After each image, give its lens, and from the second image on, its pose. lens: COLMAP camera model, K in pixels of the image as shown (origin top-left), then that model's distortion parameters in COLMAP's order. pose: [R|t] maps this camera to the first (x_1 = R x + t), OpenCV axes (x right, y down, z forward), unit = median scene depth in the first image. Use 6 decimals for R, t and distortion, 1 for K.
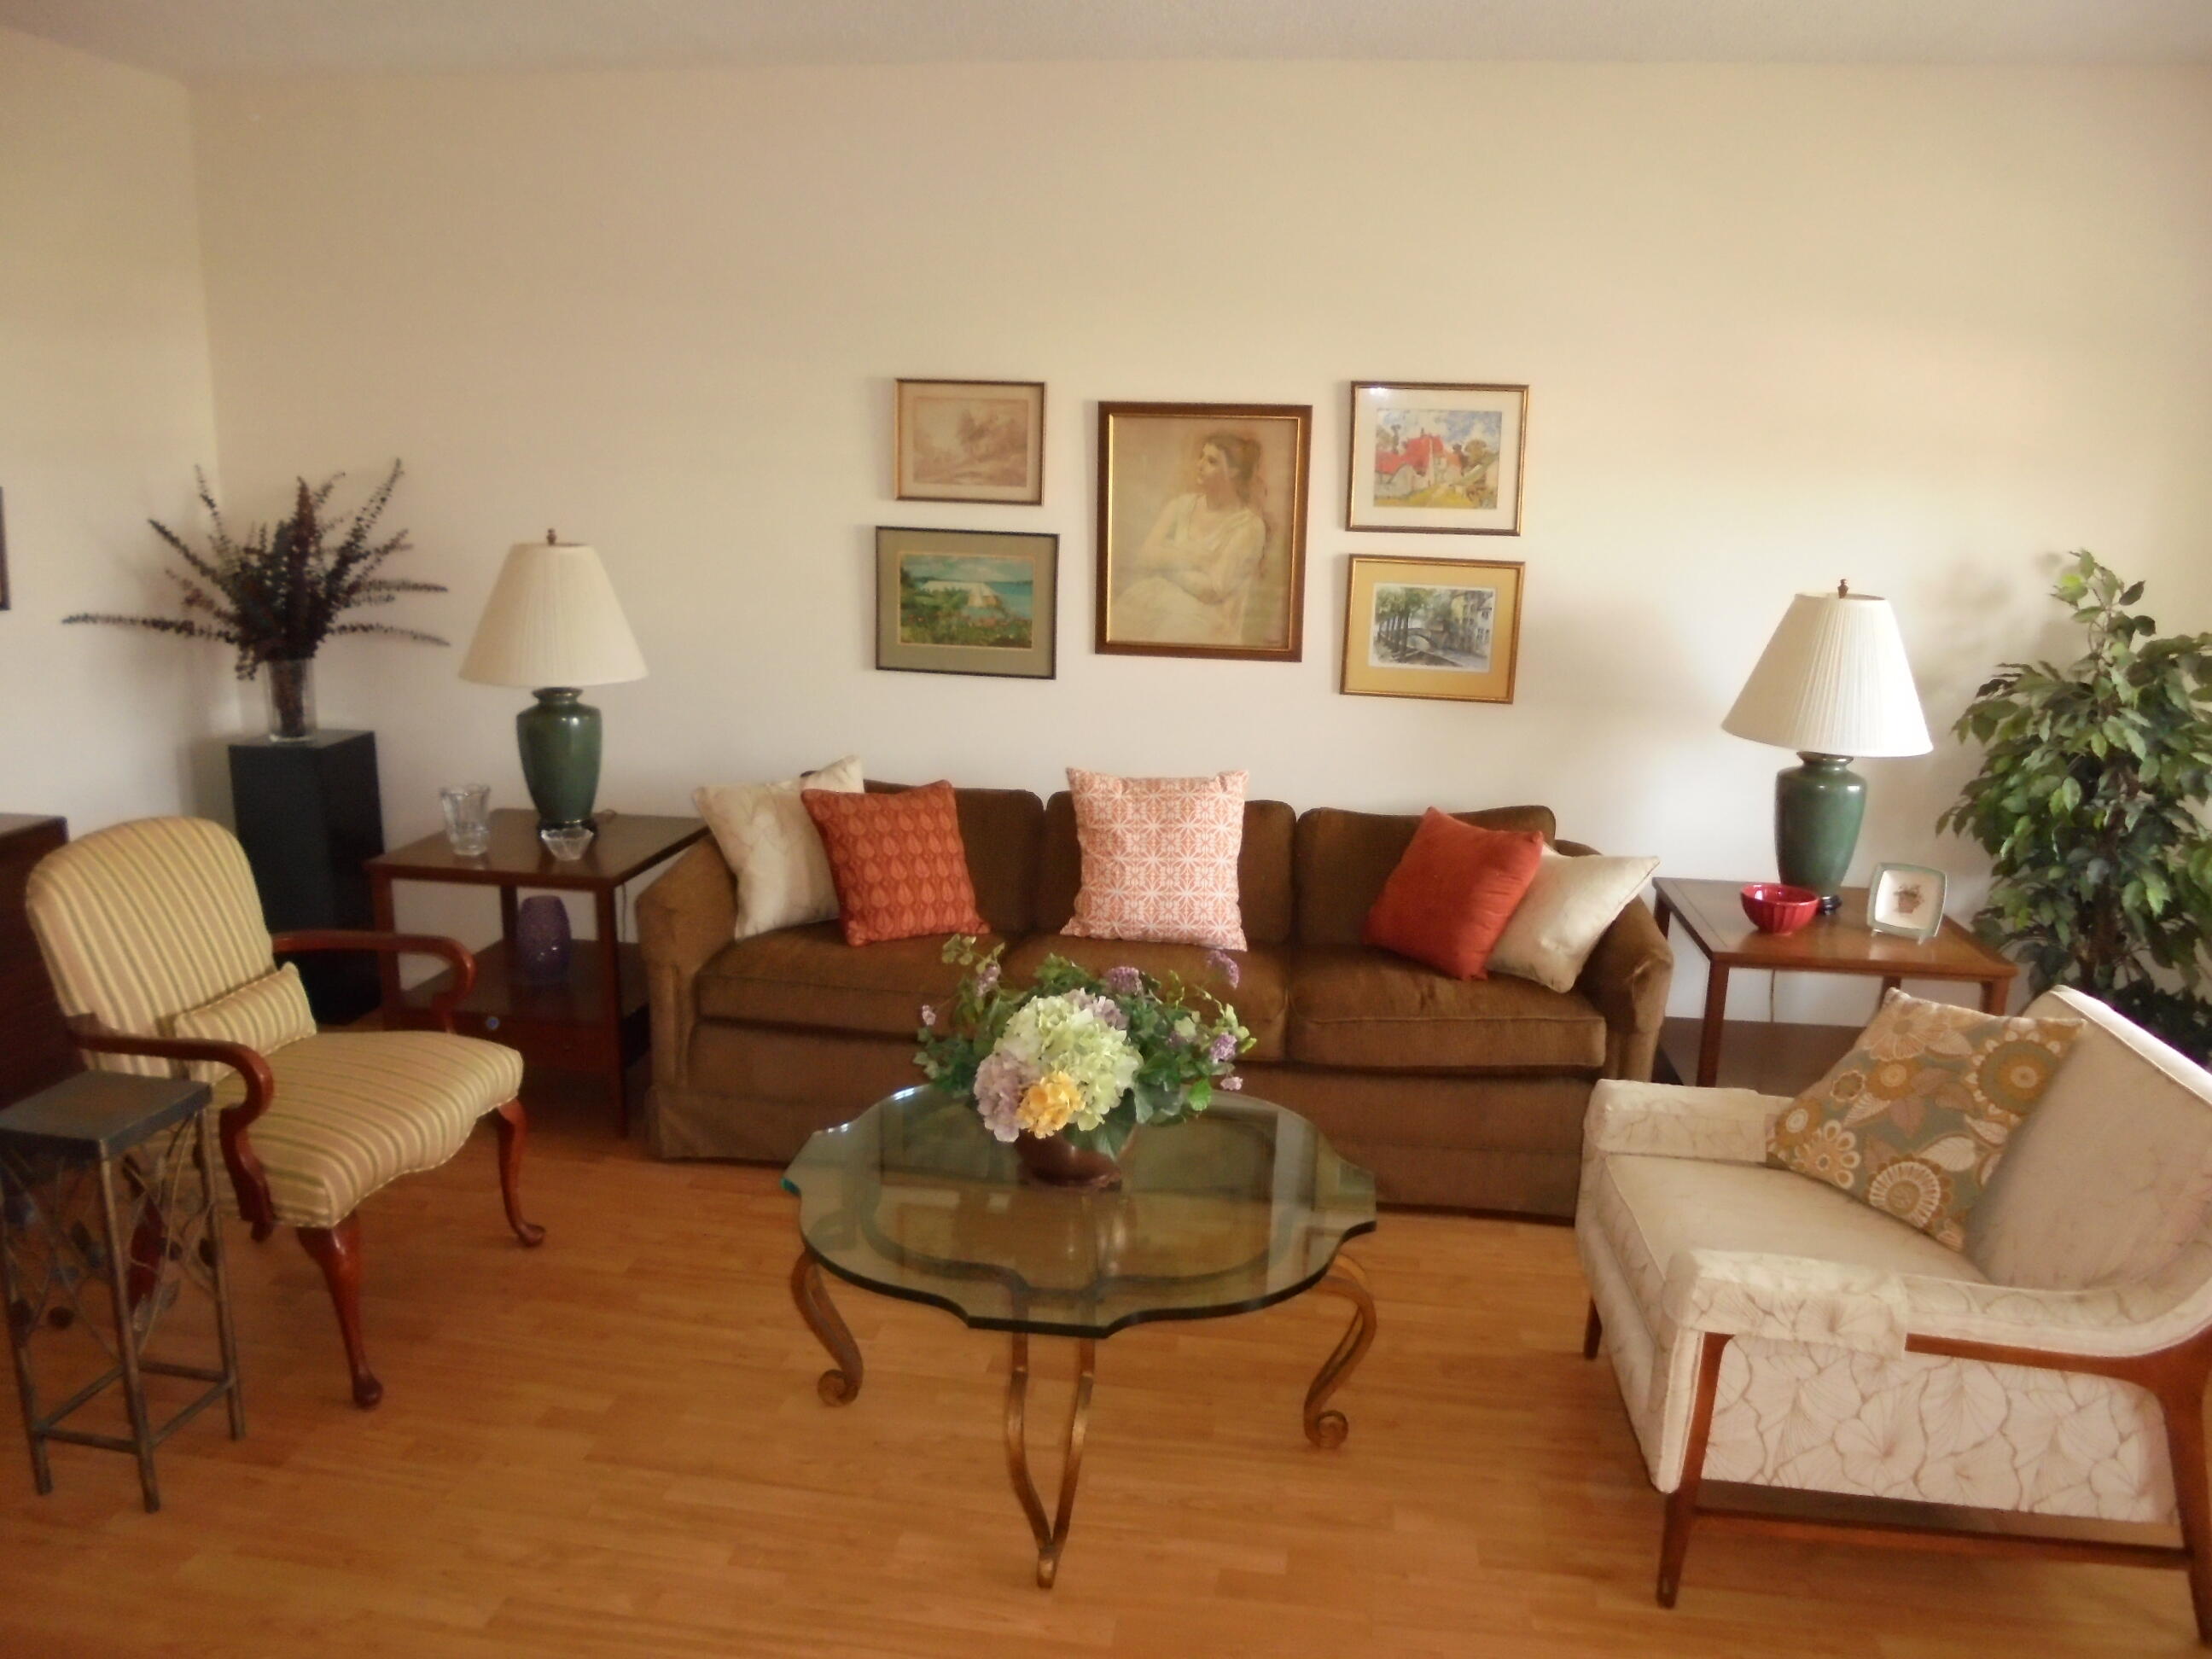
lens RADIAL K [[1665.4, 0, 1104.3], [0, 1665.4, 855.8], [0, 0, 1]] dist [-0.104248, 0.093105]
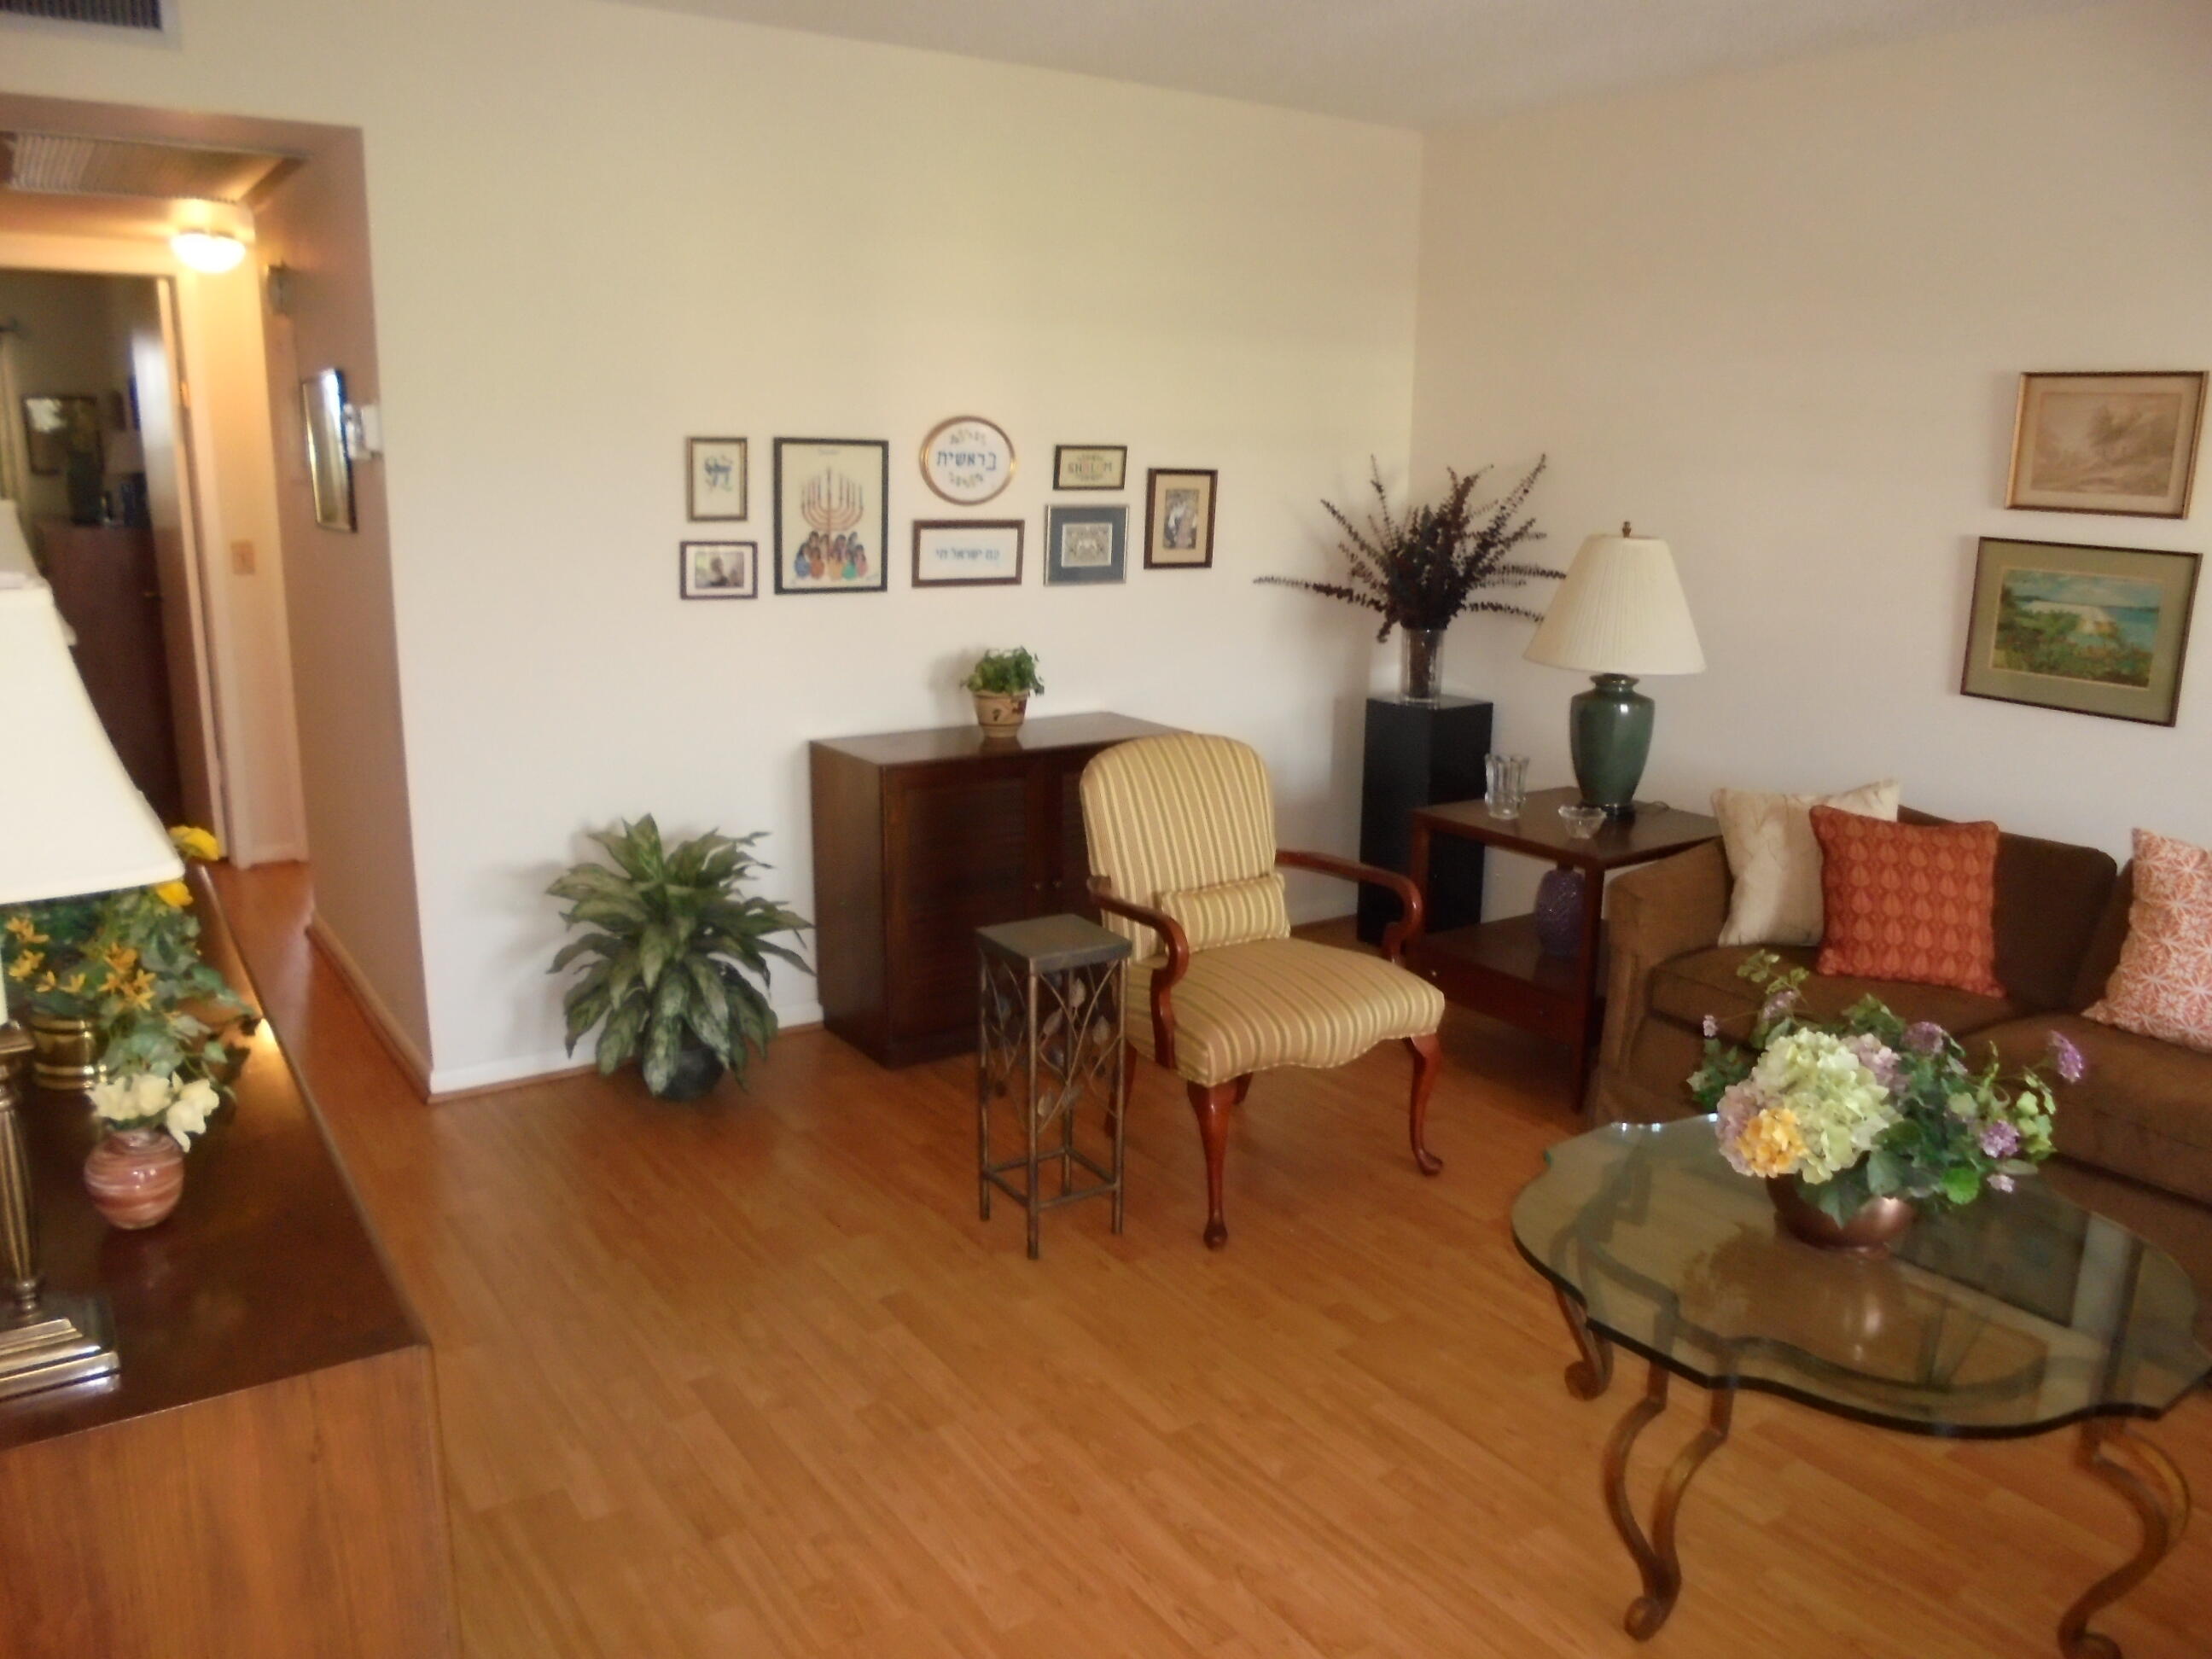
lens RADIAL K [[1658.7, 0, 1112.2], [0, 1658.7, 852.7], [0, 0, 1]] dist [-0.140890, 0.124574]
pose [[0.690572, 0.163268, -0.704595, 0.189526], [-0.172237, 0.983285, 0.059037, 0.001632], [0.702457, 0.080588, 0.707149, 0.059343]]
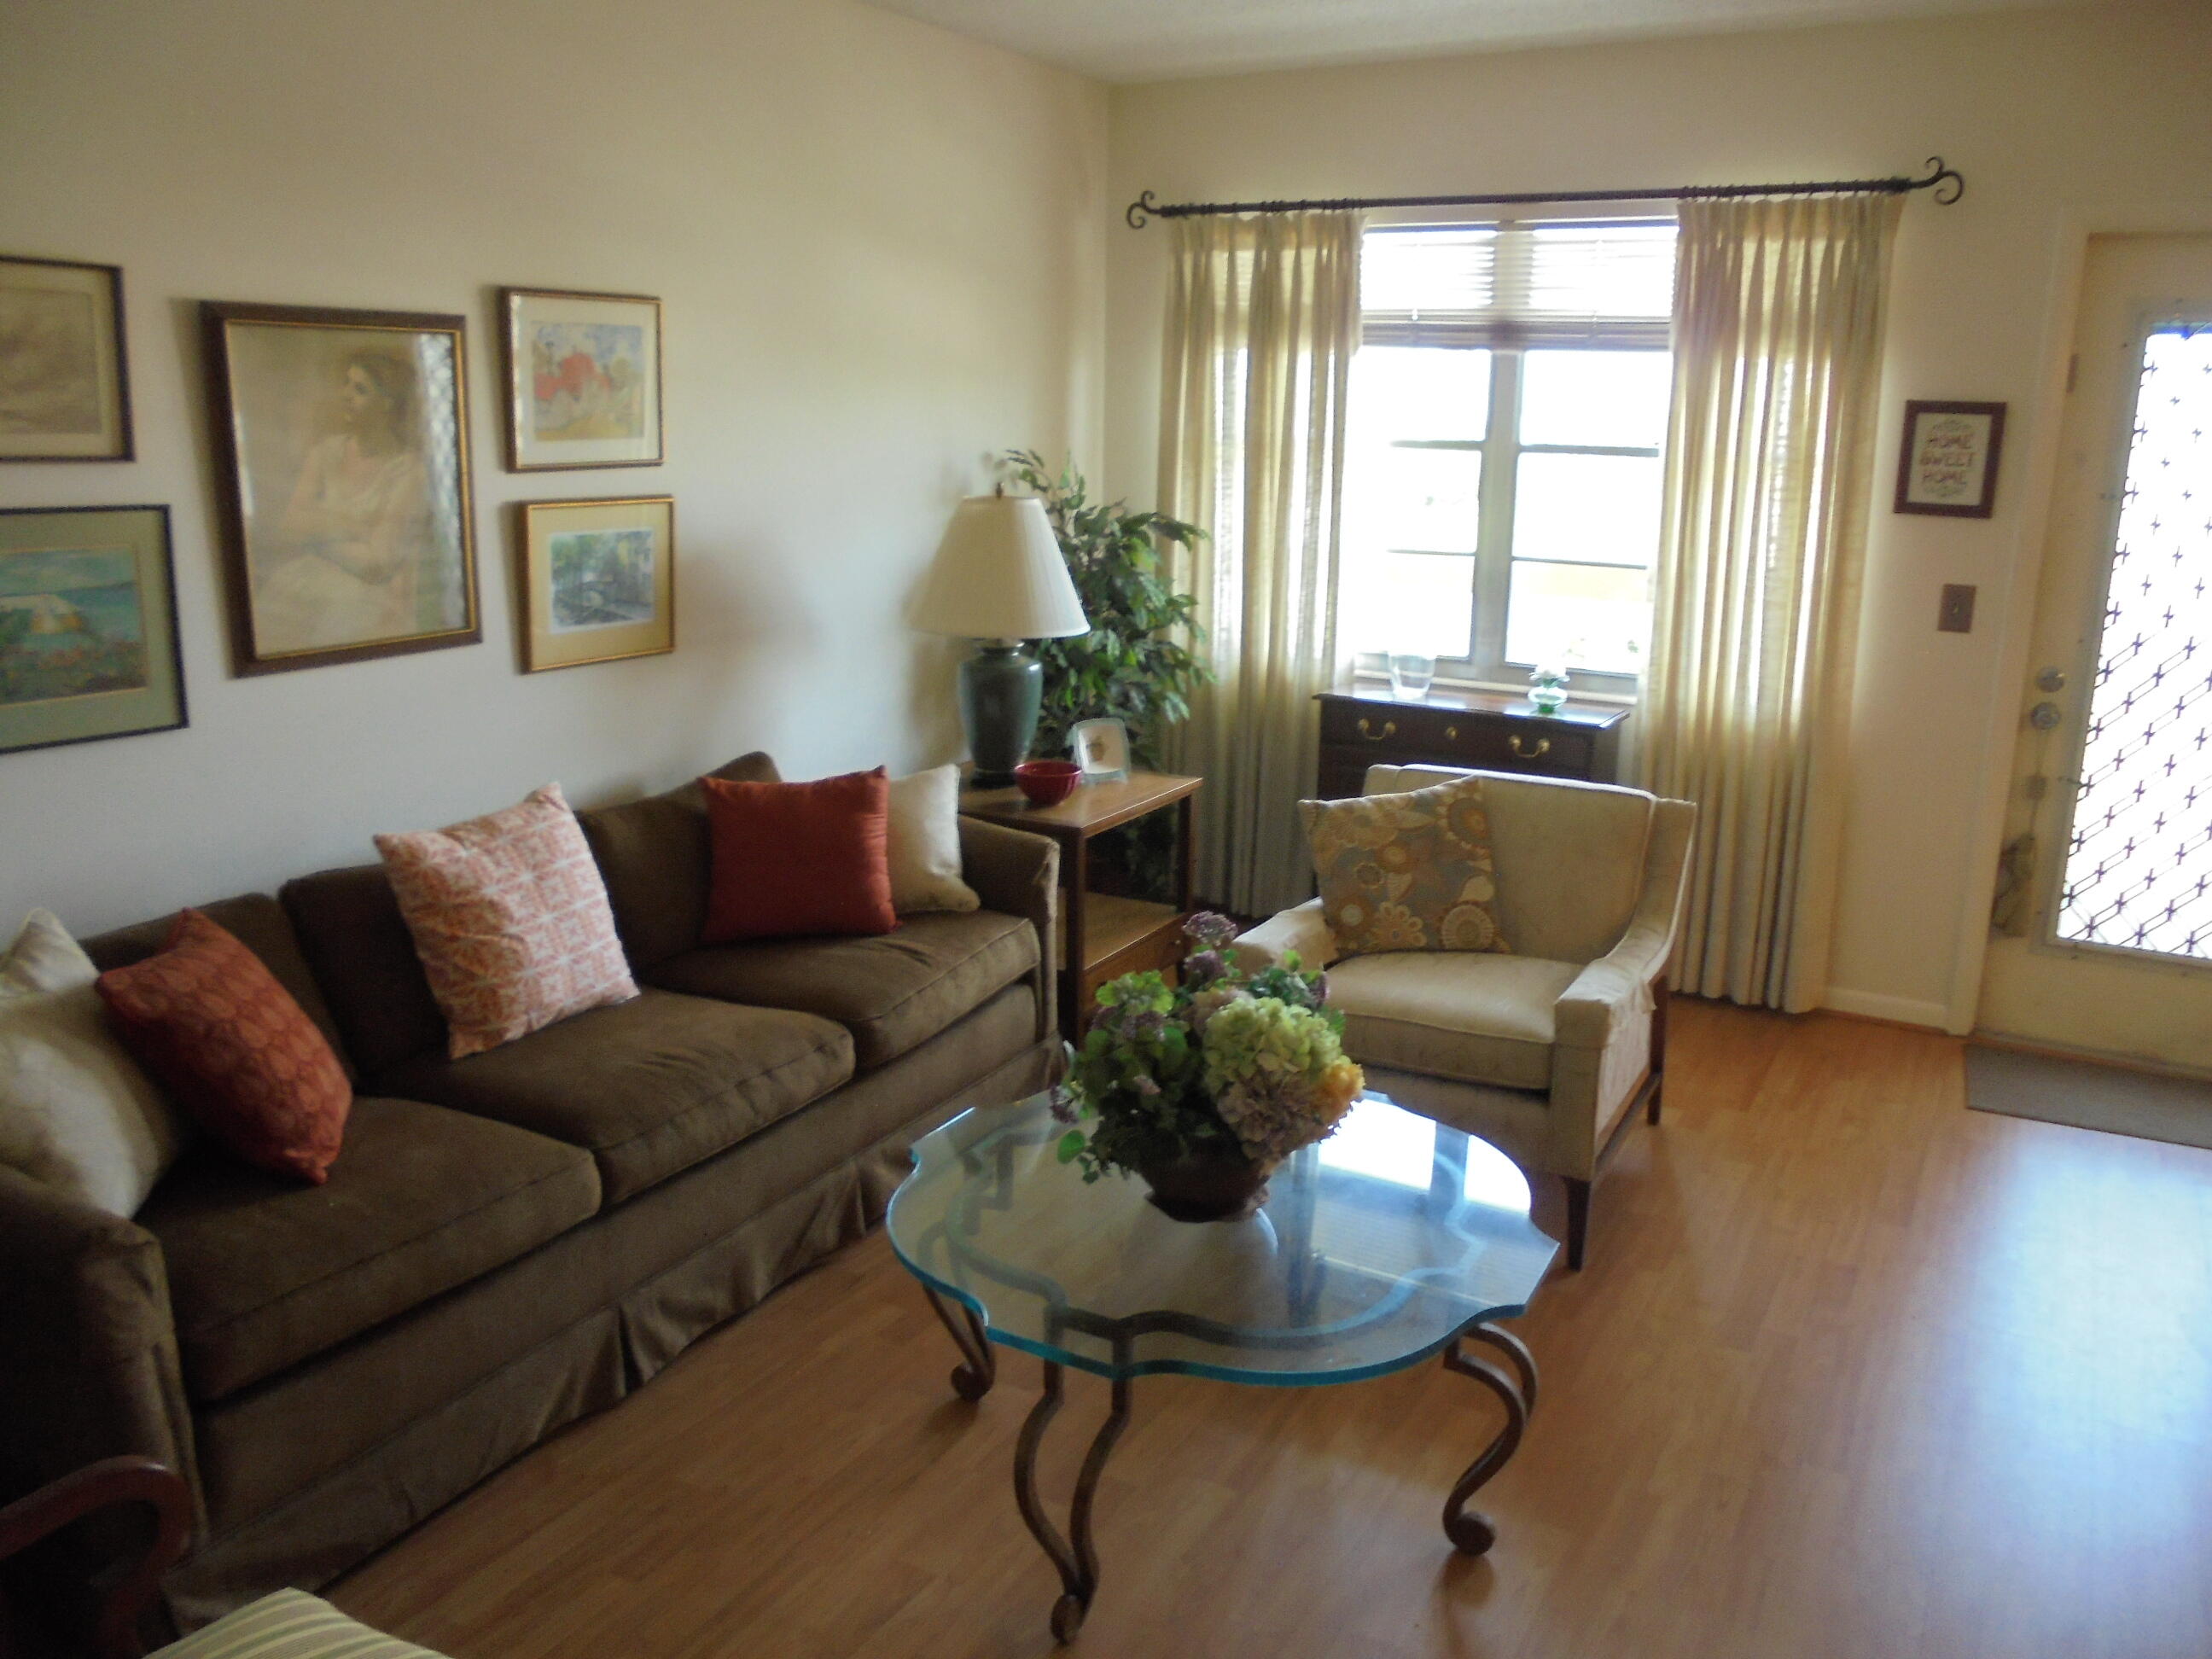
lens RADIAL K [[1658.7, 0, 1112.2], [0, 1658.7, 852.7], [0, 0, 1]] dist [-0.140890, 0.124574]
pose [[0.371315, -0.254176, 0.893040, -0.501692], [0.213725, 0.959372, 0.184192, -0.101990], [-0.903575, 0.122471, 0.410553, 0.434543]]
